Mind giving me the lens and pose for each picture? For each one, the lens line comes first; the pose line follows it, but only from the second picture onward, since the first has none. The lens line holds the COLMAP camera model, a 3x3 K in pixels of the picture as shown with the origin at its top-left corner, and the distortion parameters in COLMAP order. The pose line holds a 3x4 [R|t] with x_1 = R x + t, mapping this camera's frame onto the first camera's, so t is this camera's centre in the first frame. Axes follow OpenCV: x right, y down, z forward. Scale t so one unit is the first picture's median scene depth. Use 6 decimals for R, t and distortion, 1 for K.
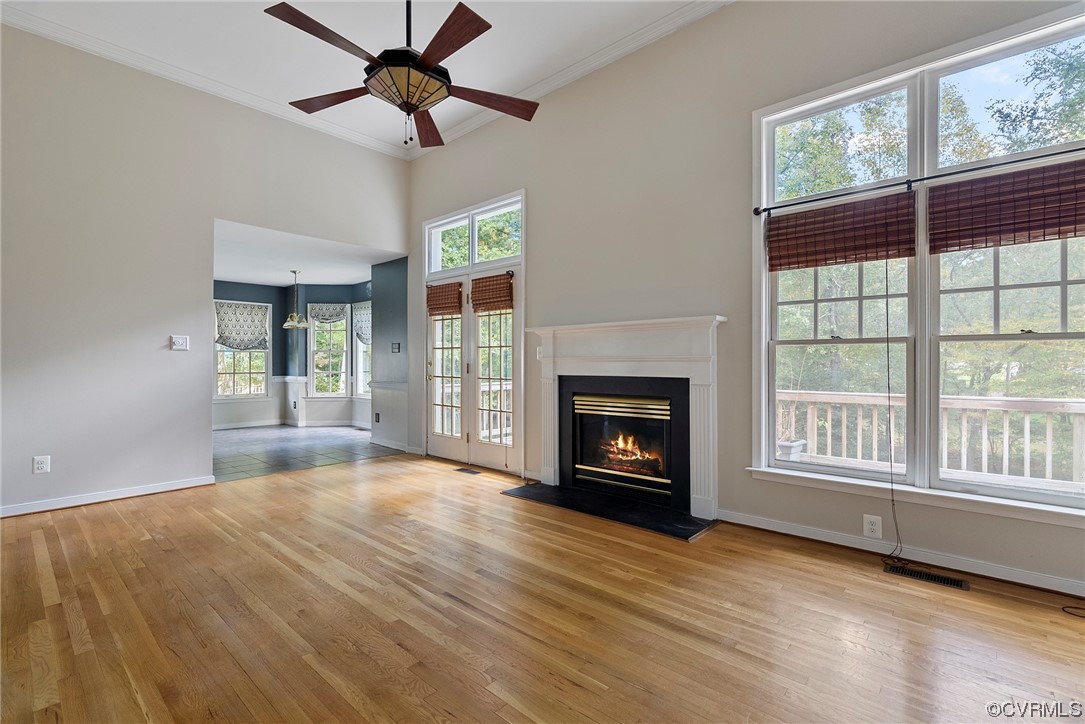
lens RADIAL K [[491.7, 0, 545.6], [0, 491.7, 363.4], [0, 0, 1]] dist [-0.010599, 0.002622]
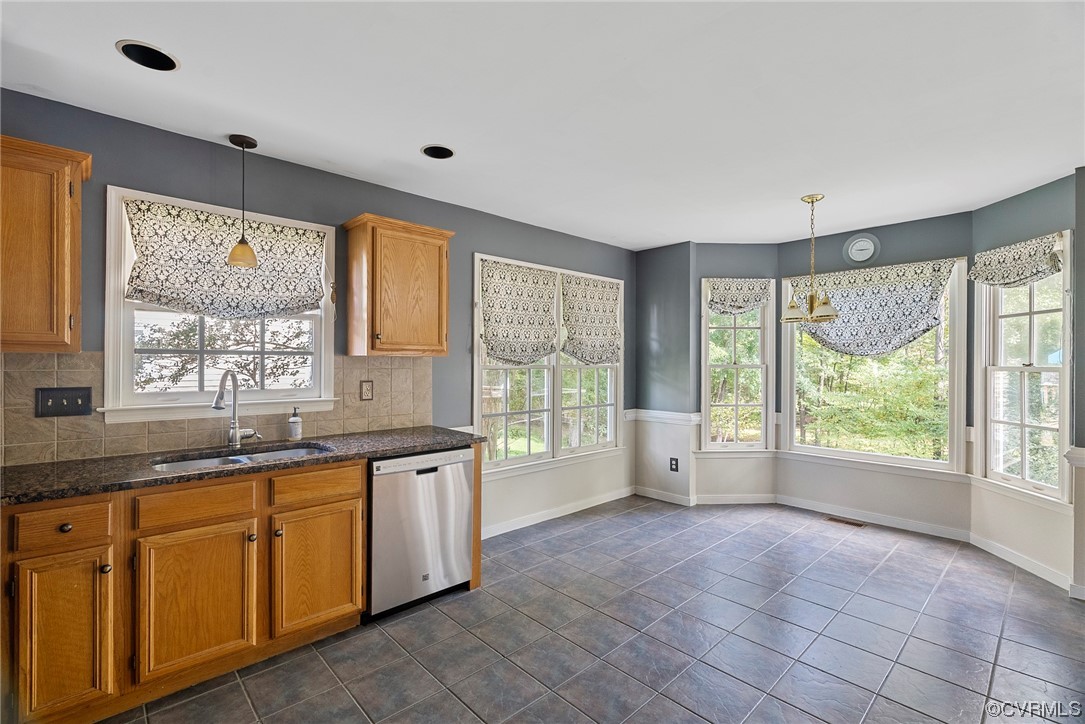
lens RADIAL K [[491.7, 0, 542.7], [0, 491.7, 363.1], [0, 0, 1]] dist [-0.010599, 0.002622]
pose [[0.996563, 0.003345, -0.082775, -1.285667], [-0.003572, 0.999990, -0.002597, -0.055331], [0.082766, 0.002884, 0.996565, 0.929239]]
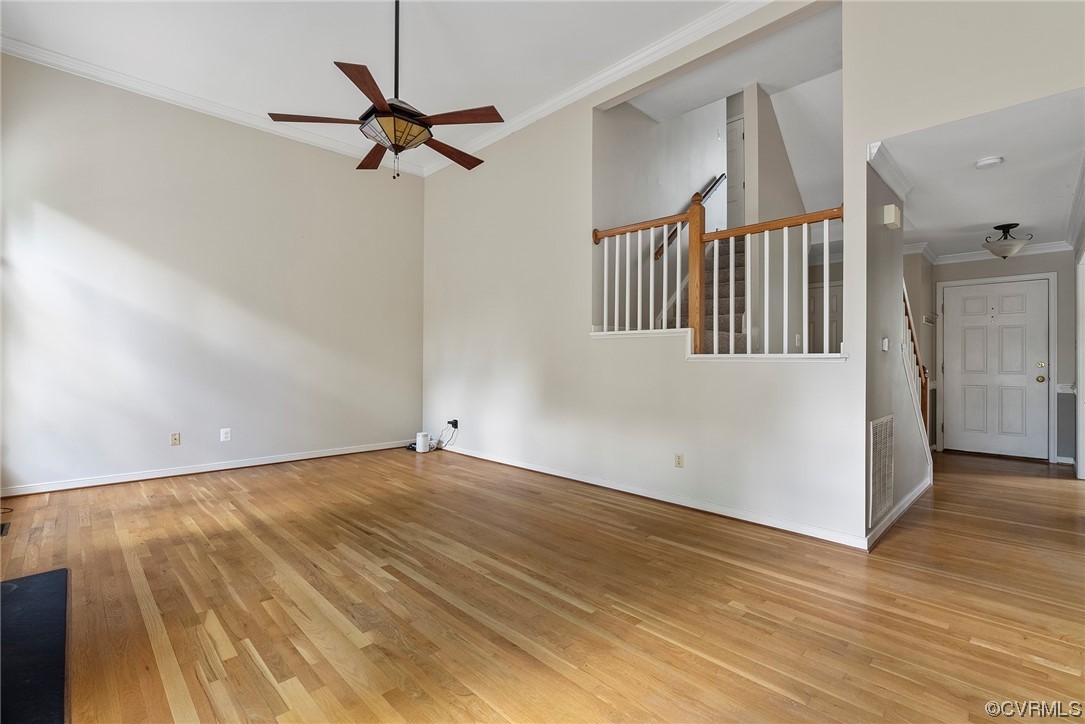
lens RADIAL K [[491.7, 0, 543.4], [0, 491.7, 362.9], [0, 0, 1]] dist [-0.010599, 0.002622]
pose [[-0.997590, -0.002415, 0.069347, -0.450785], [-0.001717, 0.999947, 0.010116, -0.007015], [-0.069368, 0.009973, -0.997541, 1.352203]]
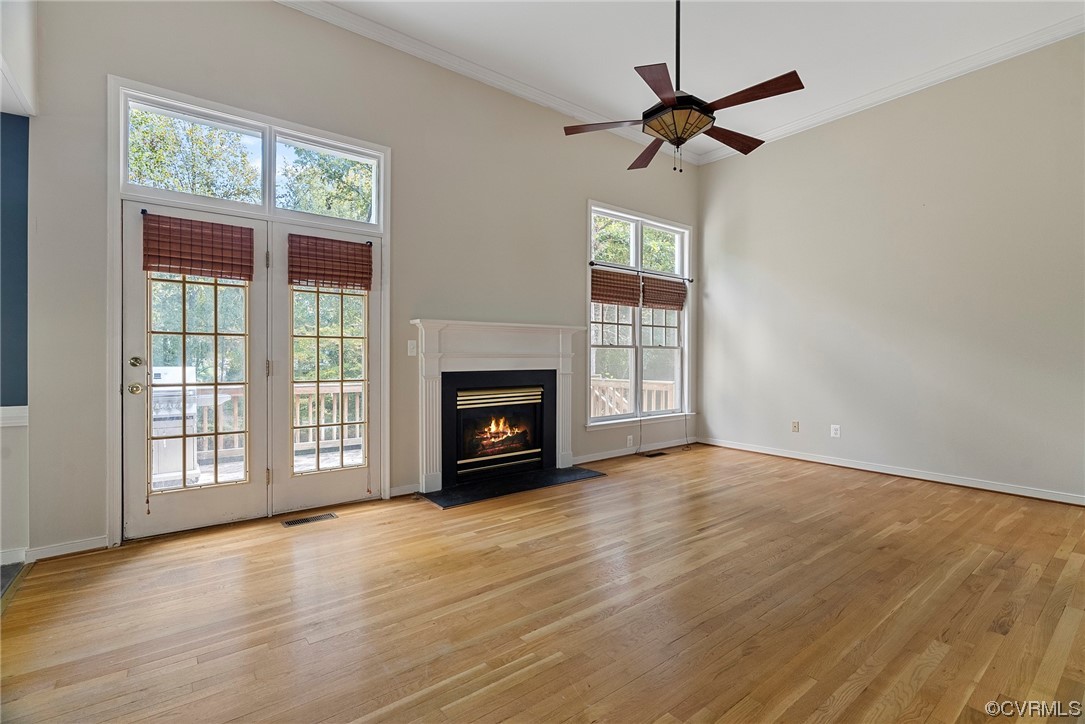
lens RADIAL K [[491.7, 0, 543.9], [0, 491.7, 362.0], [0, 0, 1]] dist [-0.010599, 0.002622]
pose [[0.178027, -0.009771, 0.983977, -0.943533], [0.001744, 0.999952, 0.009614, -0.004228], [-0.984024, 0.000004, 0.178036, 0.695834]]
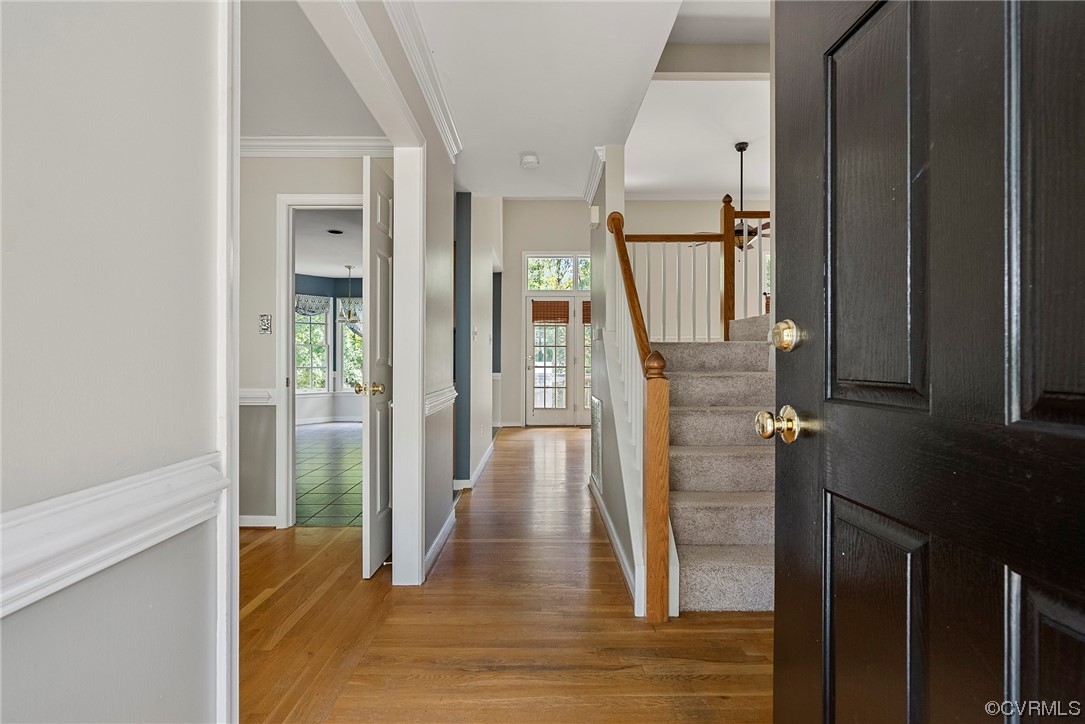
lens RADIAL K [[531.1, 0, 541.4], [0, 531.1, 359.9], [0, 0, 1]] dist [-0.000267, 0.000491]
pose [[0.740498, 0.002882, 0.672053, -1.696448], [0.002038, 0.999977, -0.006534, 0.023832], [-0.672056, 0.006208, 0.740475, -0.141493]]
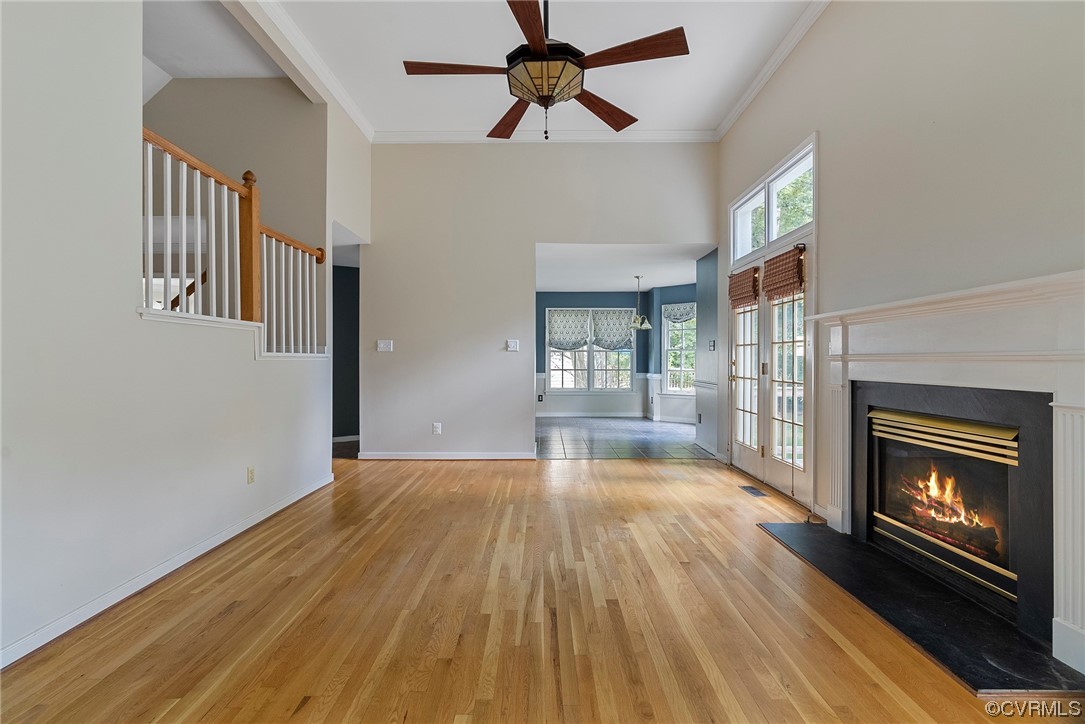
lens RADIAL K [[491.7, 0, 541.9], [0, 491.7, 363.1], [0, 0, 1]] dist [-0.010599, 0.002622]
pose [[0.664864, 0.006616, -0.746935, 0.280633], [-0.004766, 0.999978, 0.004615, -0.001840], [0.746949, 0.000492, 0.664881, 0.214228]]
